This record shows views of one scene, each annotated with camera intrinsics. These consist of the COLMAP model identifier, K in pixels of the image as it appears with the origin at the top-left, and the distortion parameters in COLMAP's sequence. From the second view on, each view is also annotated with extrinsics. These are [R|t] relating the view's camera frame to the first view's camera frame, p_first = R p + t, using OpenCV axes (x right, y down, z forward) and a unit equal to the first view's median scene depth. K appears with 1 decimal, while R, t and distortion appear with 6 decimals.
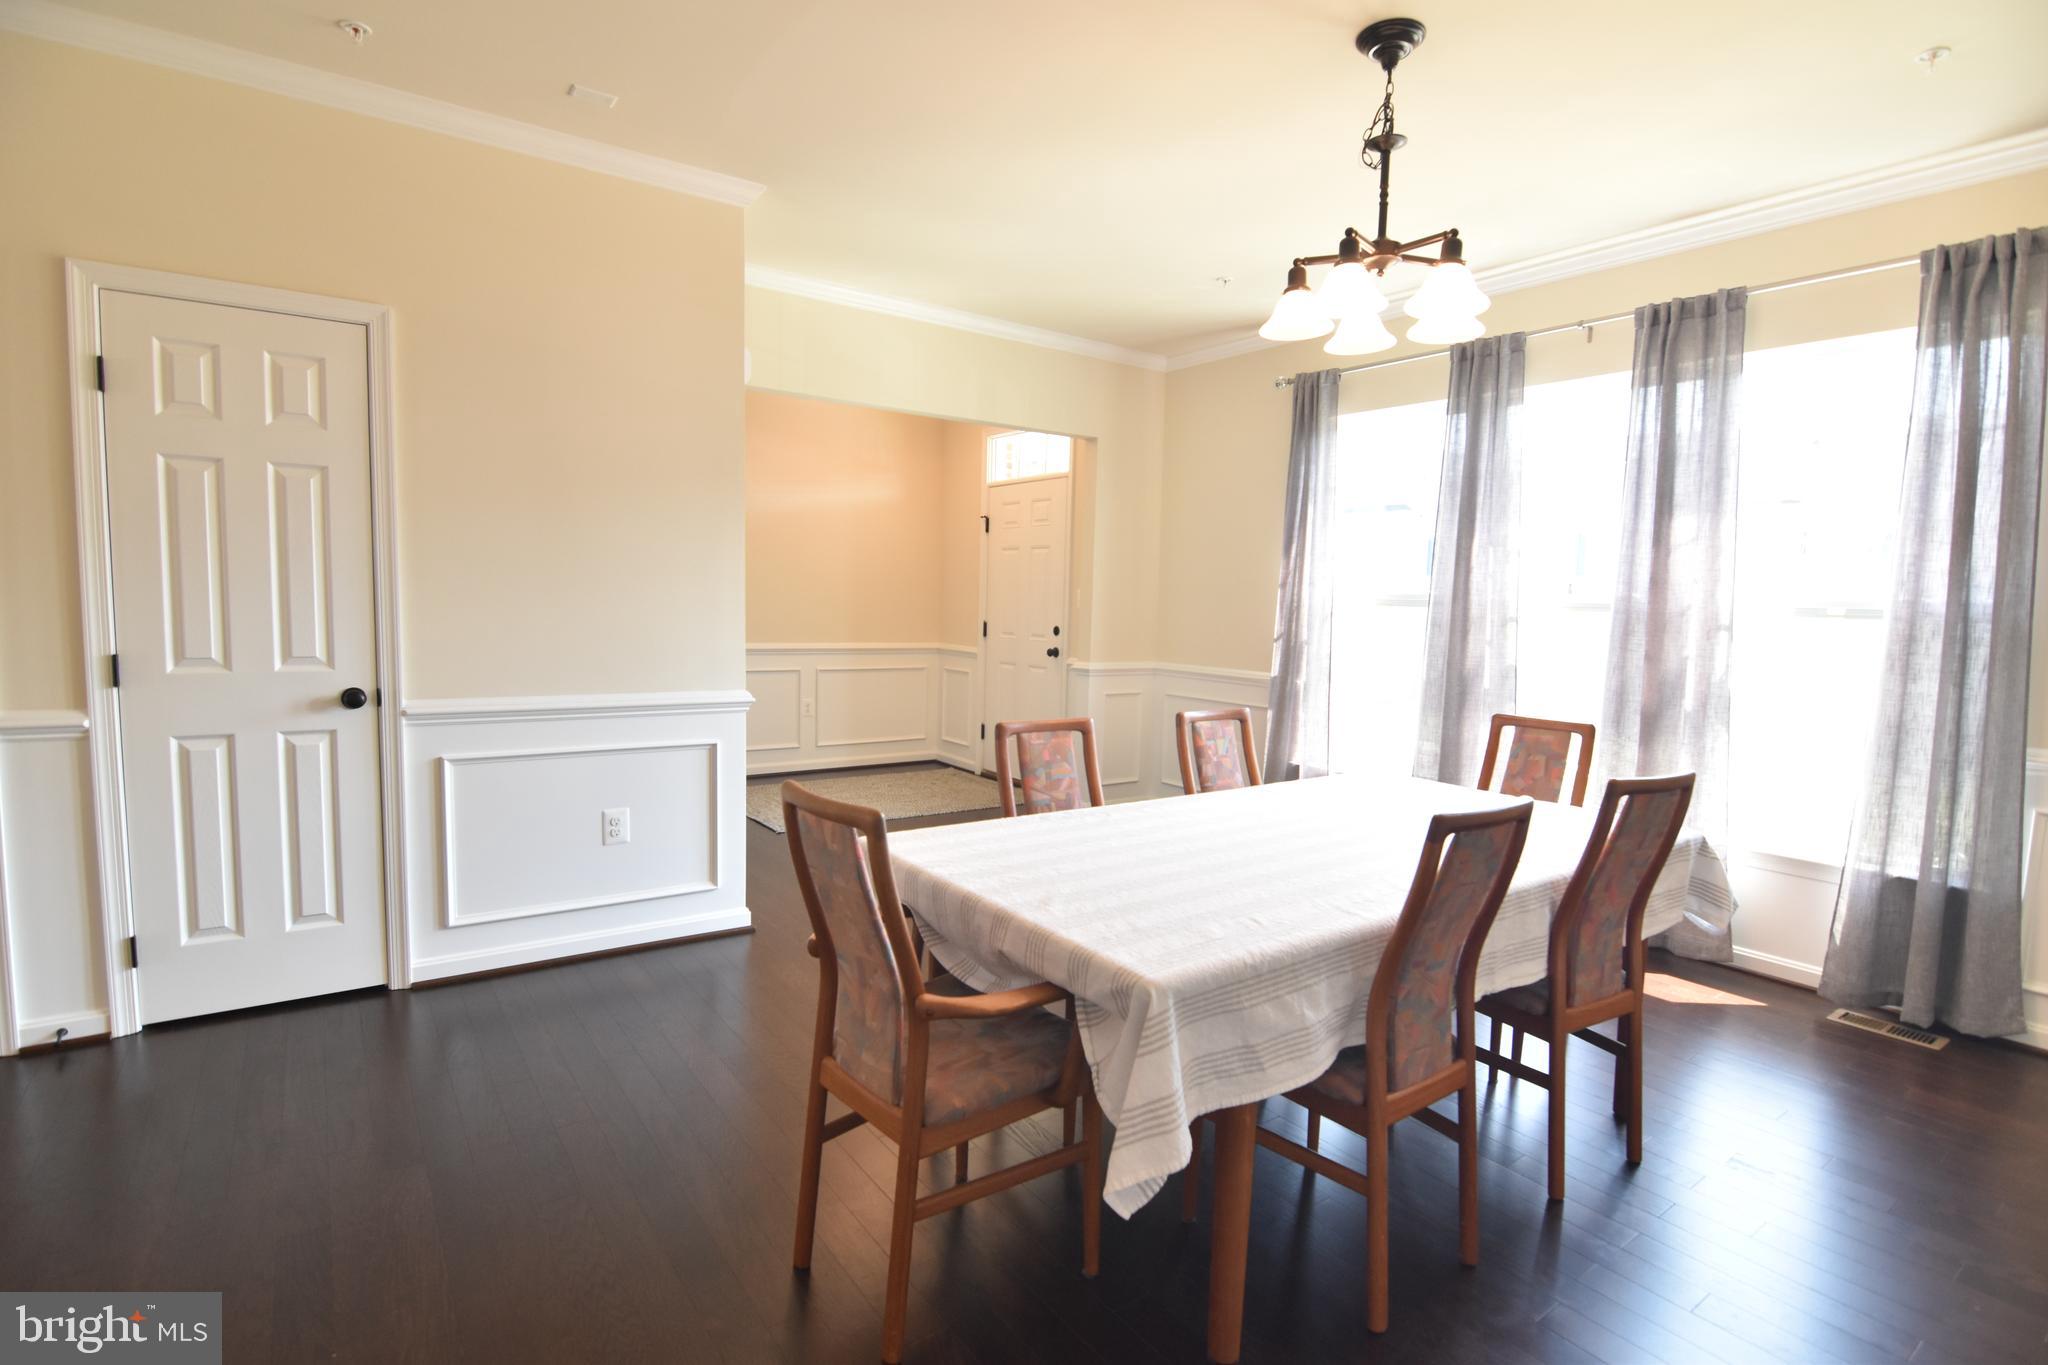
lens RADIAL K [[989.0, 0, 1016.8], [0, 989.0, 688.5], [0, 0, 1]] dist [-0.009079, -0.008773]
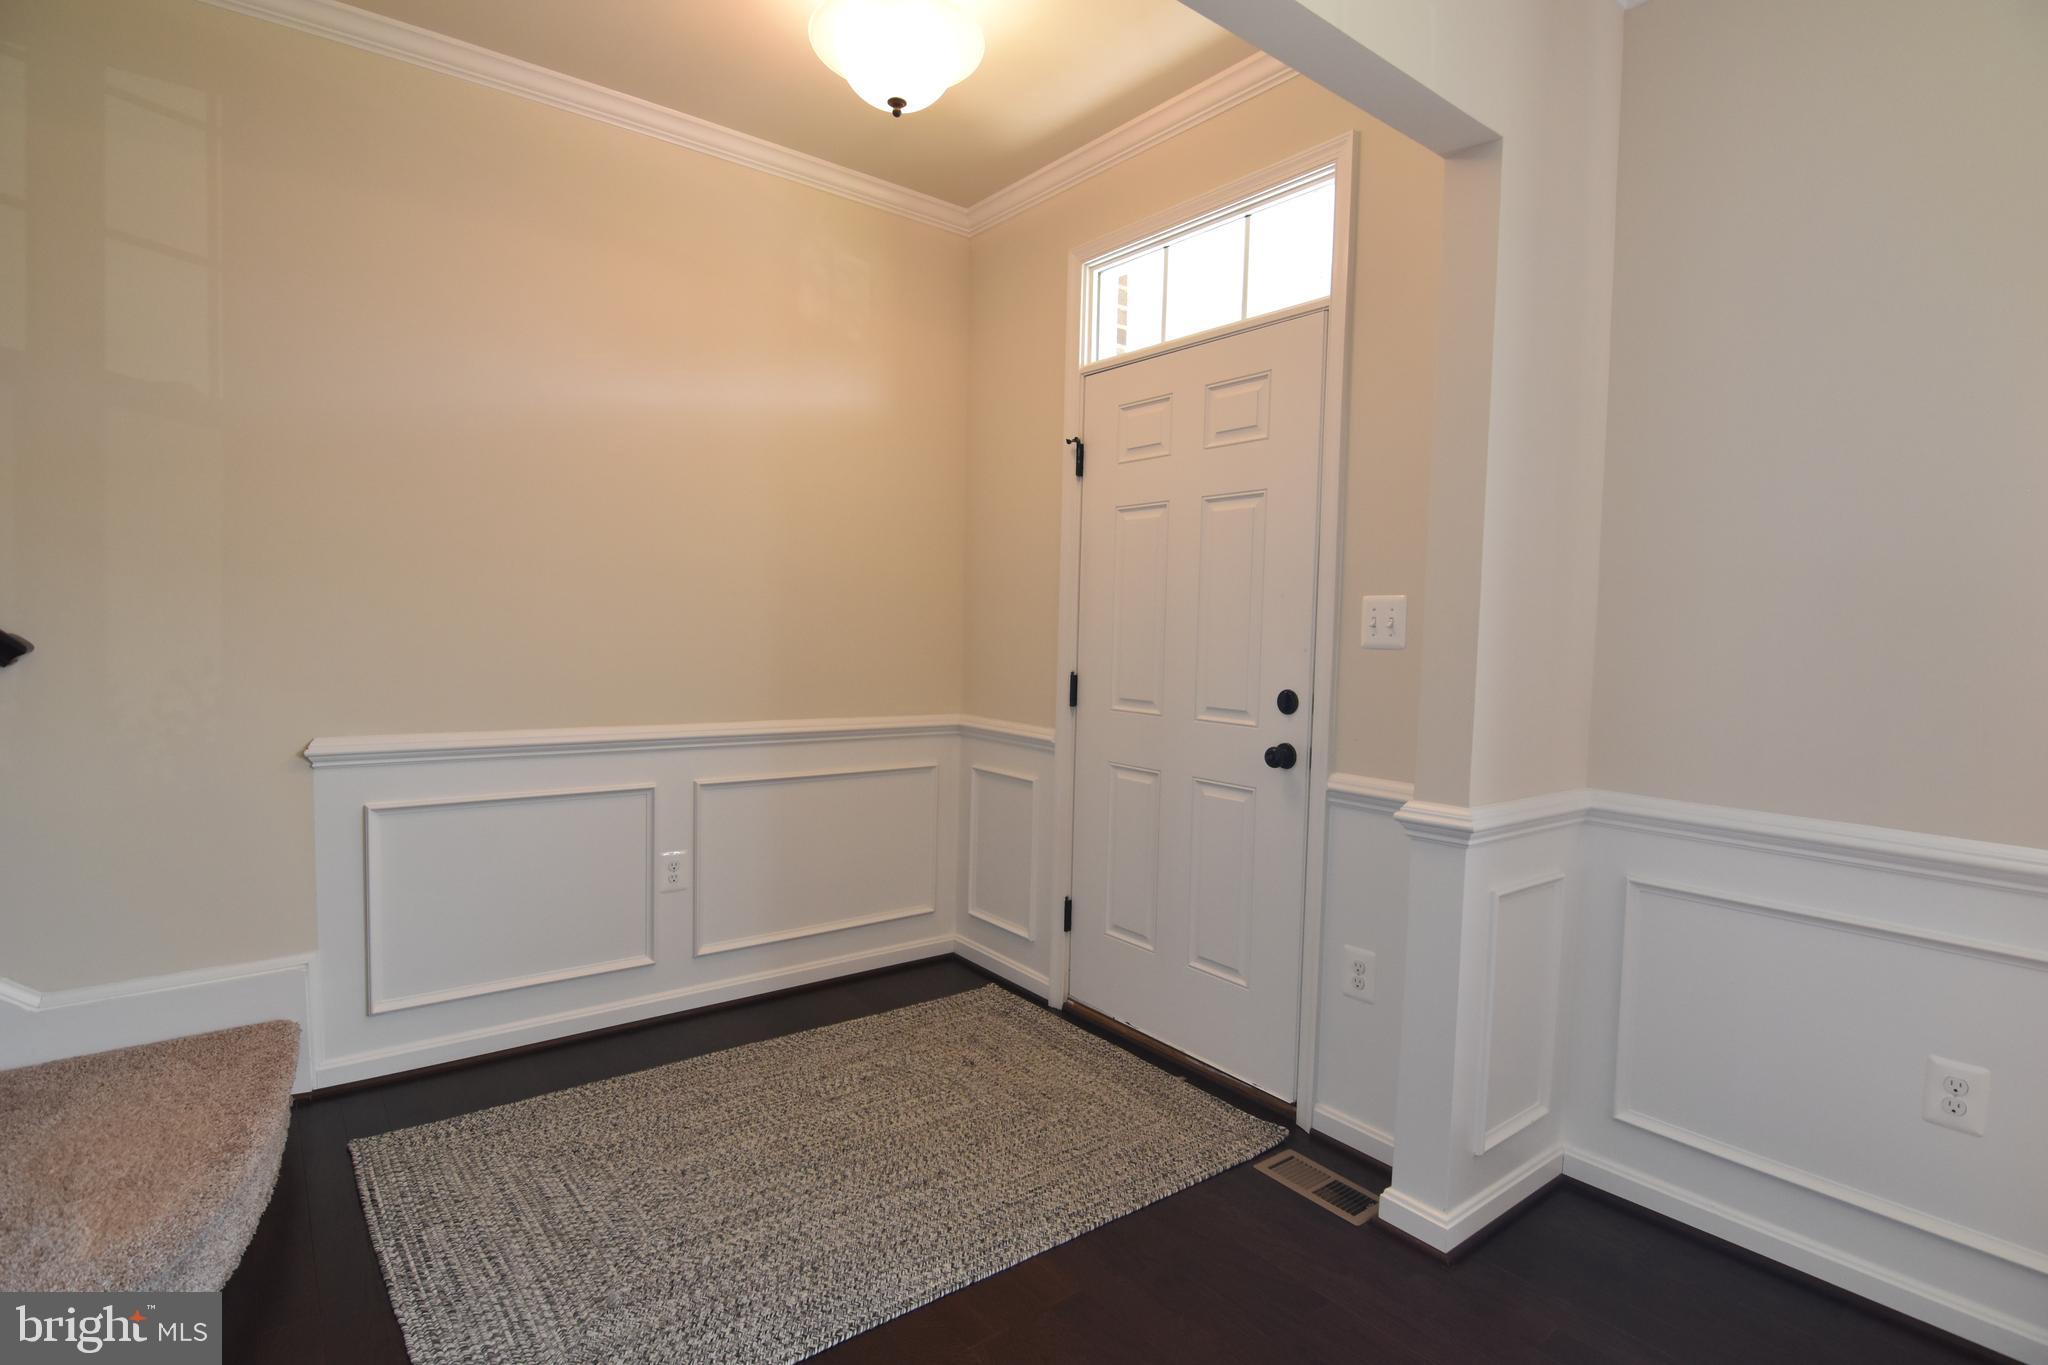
lens RADIAL K [[989.0, 0, 1024.5], [0, 989.0, 682.6], [0, 0, 1]] dist [-0.009079, -0.008773]
pose [[0.999210, -0.004510, 0.039492, -0.072908], [0.006097, 0.999175, -0.040155, -0.045975], [-0.039278, 0.040364, 0.998413, 0.555226]]
